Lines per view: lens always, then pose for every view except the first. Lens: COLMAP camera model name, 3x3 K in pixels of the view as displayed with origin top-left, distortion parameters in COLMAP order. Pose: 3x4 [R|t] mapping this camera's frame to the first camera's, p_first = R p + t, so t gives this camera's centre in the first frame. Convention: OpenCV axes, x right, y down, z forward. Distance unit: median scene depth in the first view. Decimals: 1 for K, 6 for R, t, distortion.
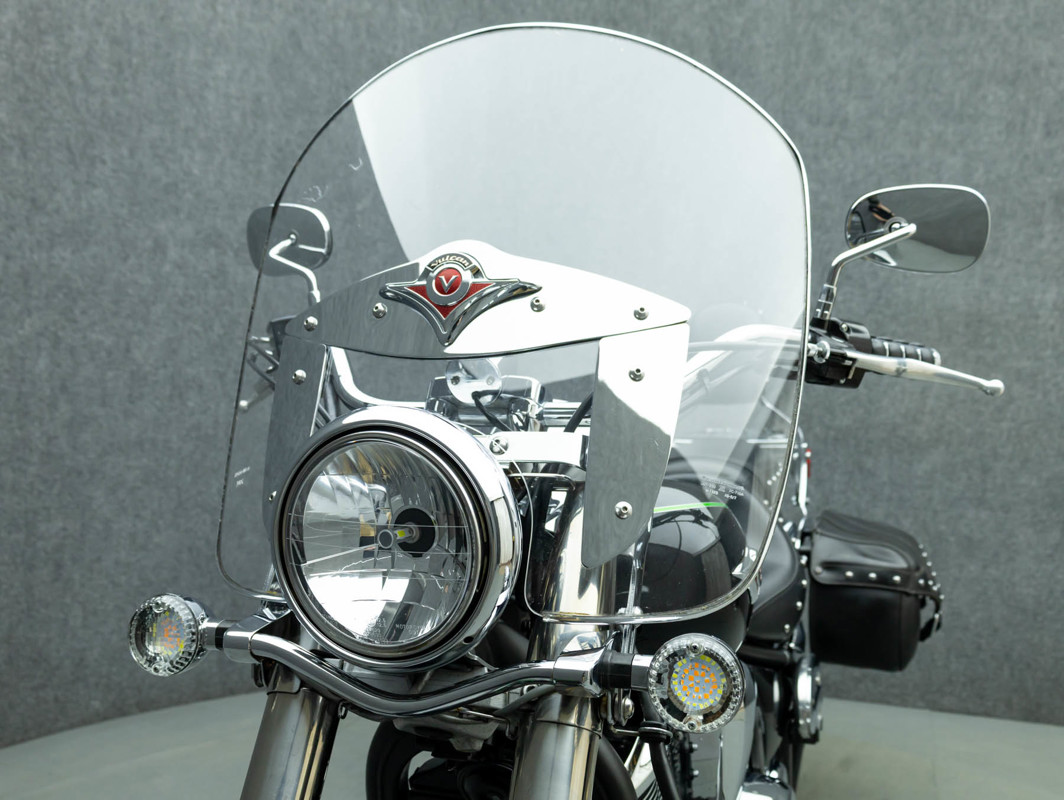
lens RADIAL K [[1022.5, 0, 529.1], [0, 1022.5, 388.9], [0, 0, 1]] dist [-0.033958, 0.000000]
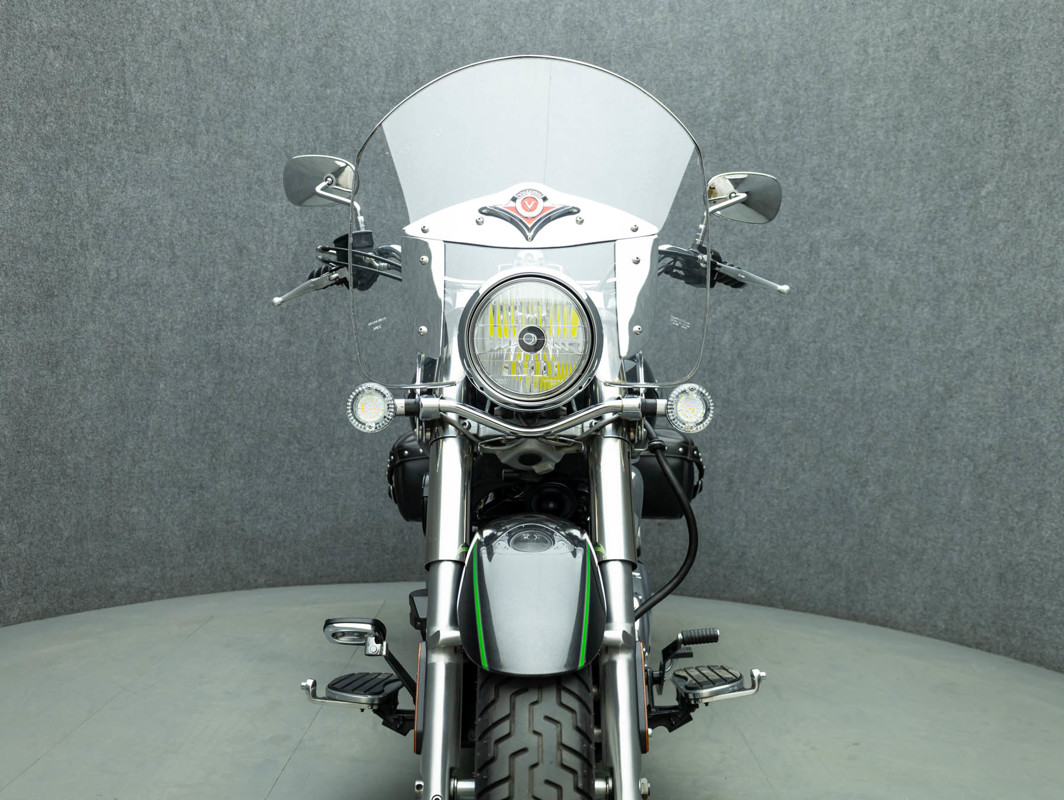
lens RADIAL K [[1034.6, 0, 541.2], [0, 1034.6, 403.1], [0, 0, 1]] dist [-0.008308, 0.000000]
pose [[0.316857, 0.016296, -0.948333, 0.791241], [-0.079958, 0.996752, -0.009588, 0.097574], [0.945097, 0.078865, 0.317131, 0.275143]]
